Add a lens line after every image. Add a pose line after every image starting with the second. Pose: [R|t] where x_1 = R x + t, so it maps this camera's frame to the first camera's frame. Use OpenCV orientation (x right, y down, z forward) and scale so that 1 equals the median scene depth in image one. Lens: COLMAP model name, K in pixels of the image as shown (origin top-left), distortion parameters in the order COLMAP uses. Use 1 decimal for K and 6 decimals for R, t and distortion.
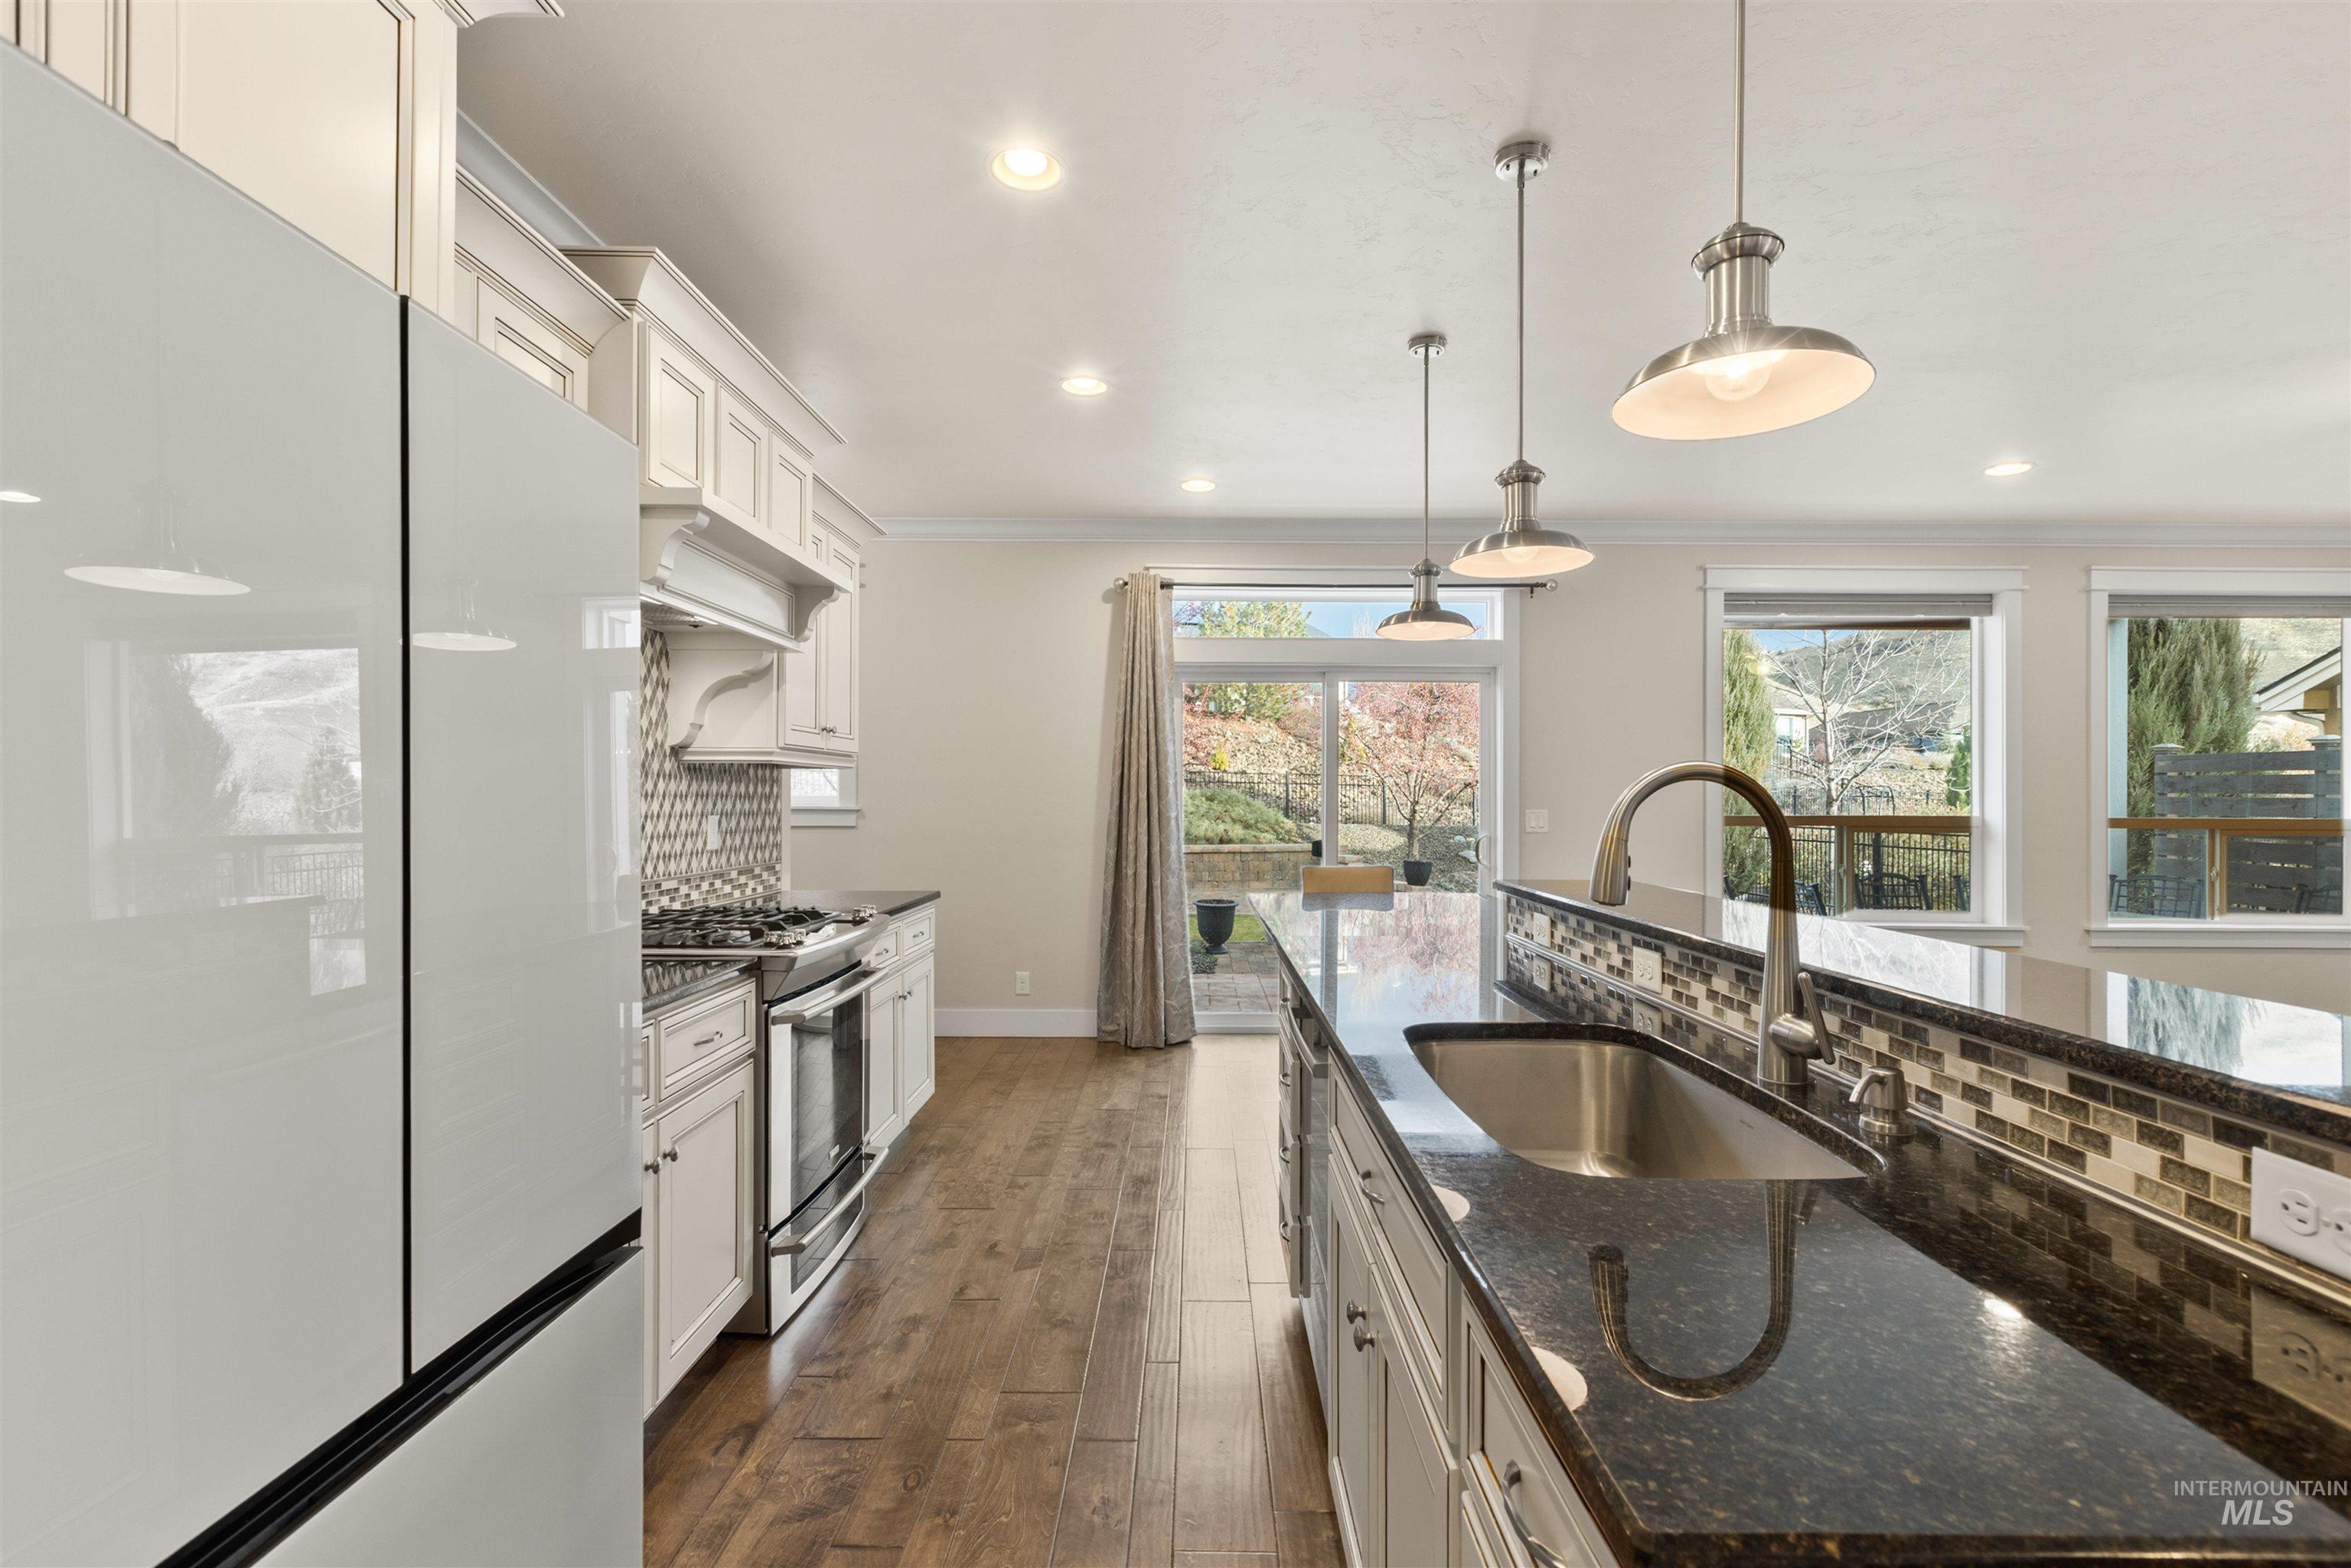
lens RADIAL K [[1086.4, 0, 1159.4], [0, 1086.4, 795.0], [0, 0, 1]] dist [0.002408, 0.000274]
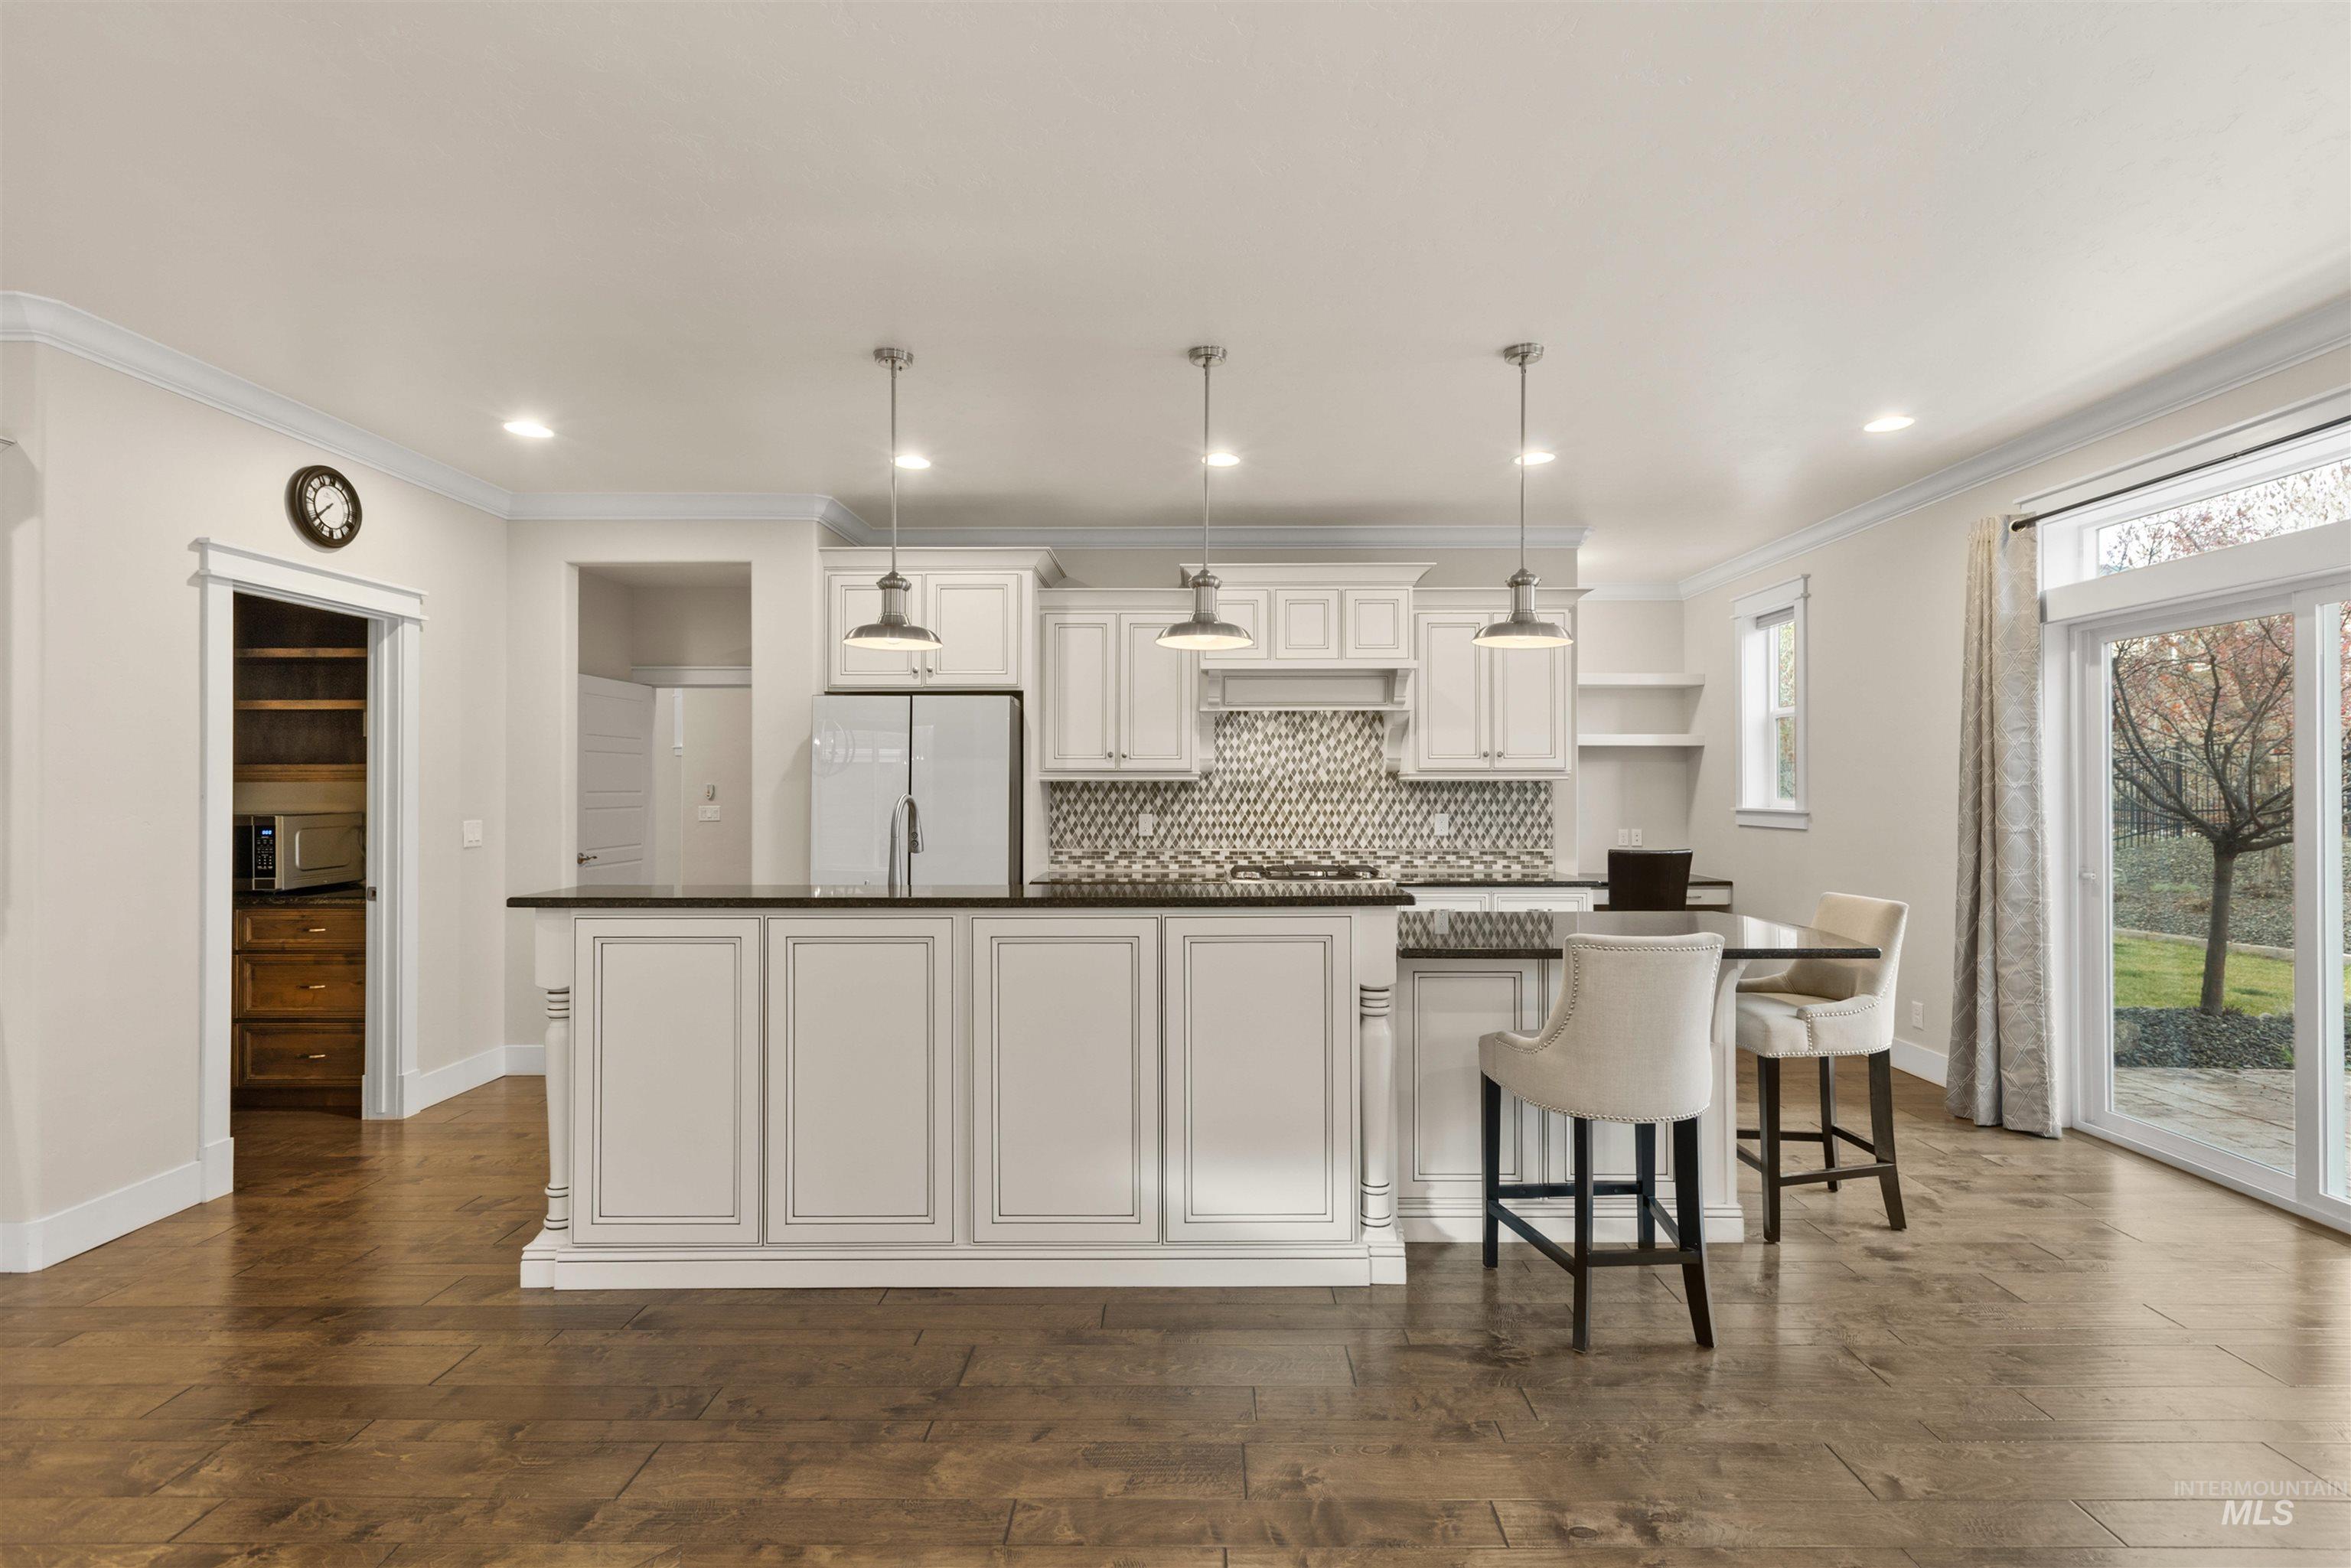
lens RADIAL K [[1074.1, 0, 1201.7], [0, 1074.1, 780.8], [0, 0, 1]] dist [0.001116, 0.000154]
pose [[0.012617, -0.010833, -0.999862, 1.060324], [0.004222, 0.999933, -0.010780, -0.012380], [0.999911, -0.004085, 0.012661, 0.596819]]
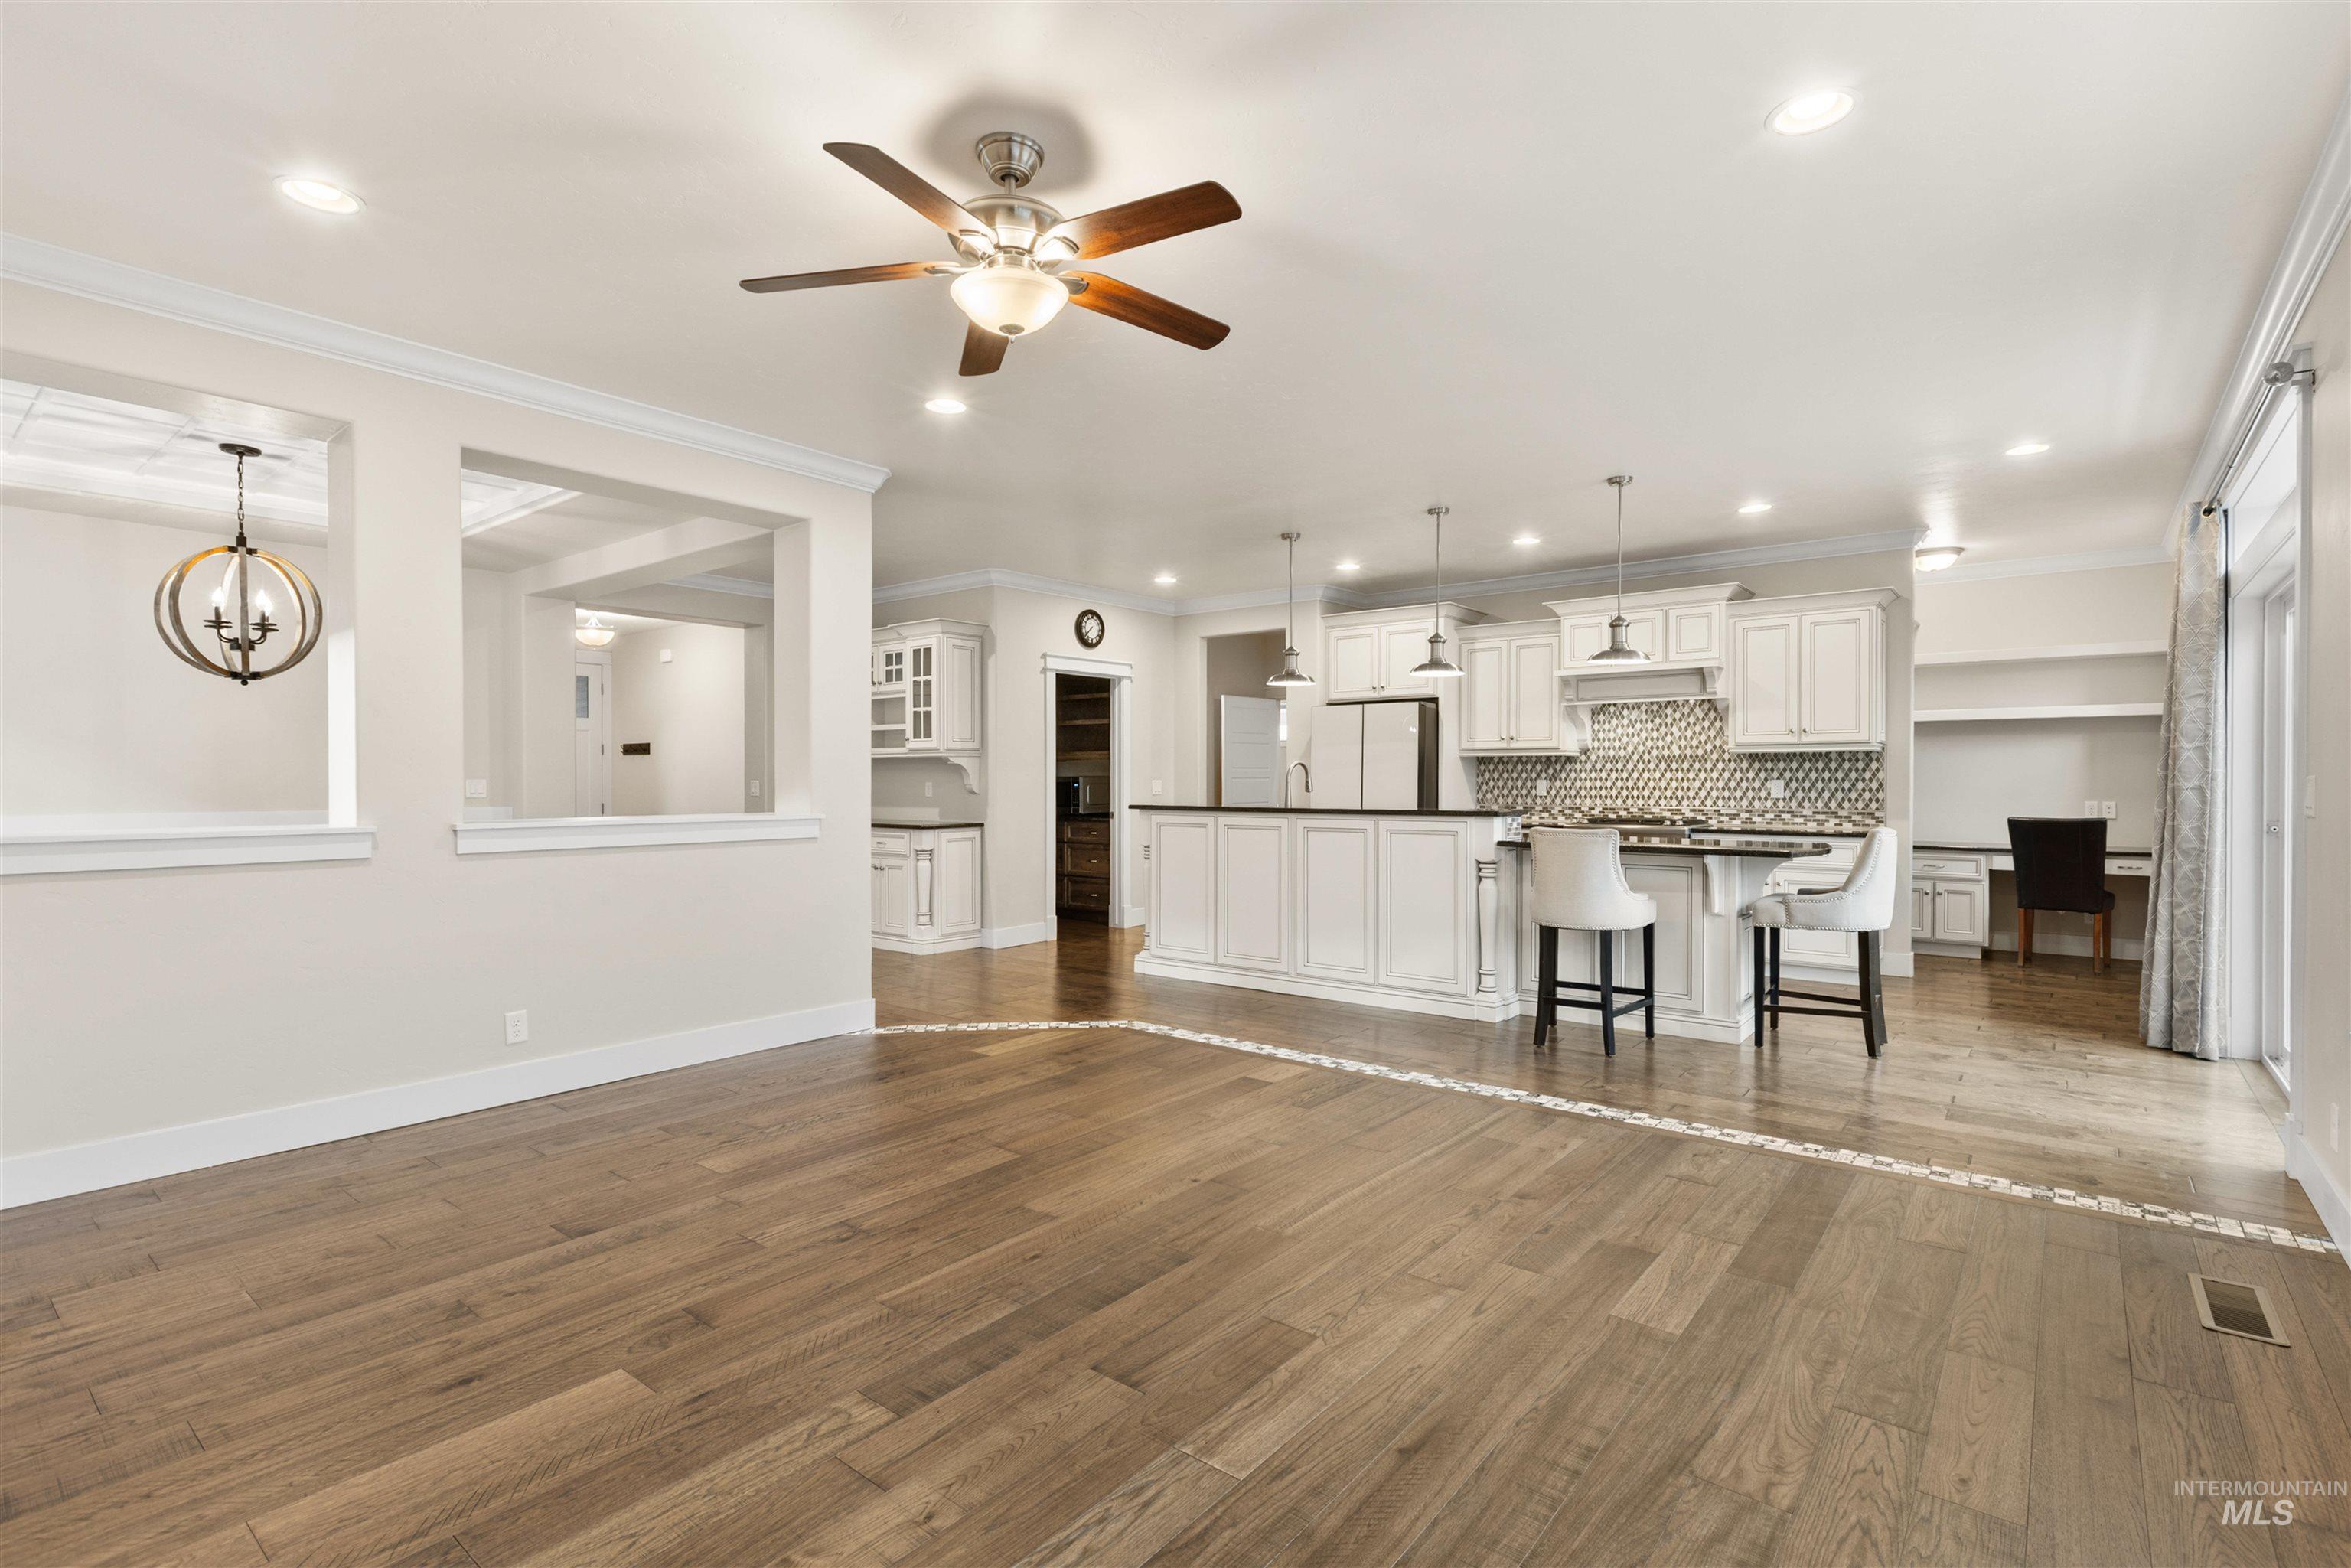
lens RADIAL K [[1098.1, 0, 1171.6], [0, 1098.1, 786.7], [0, 0, 1]] dist [-0.000293, 0.000701]
pose [[-0.624074, 0.001321, -0.781364, 1.656799], [-0.000078, 0.999998, 0.001753, 0.025848], [0.781365, 0.001155, -0.624073, 1.288881]]
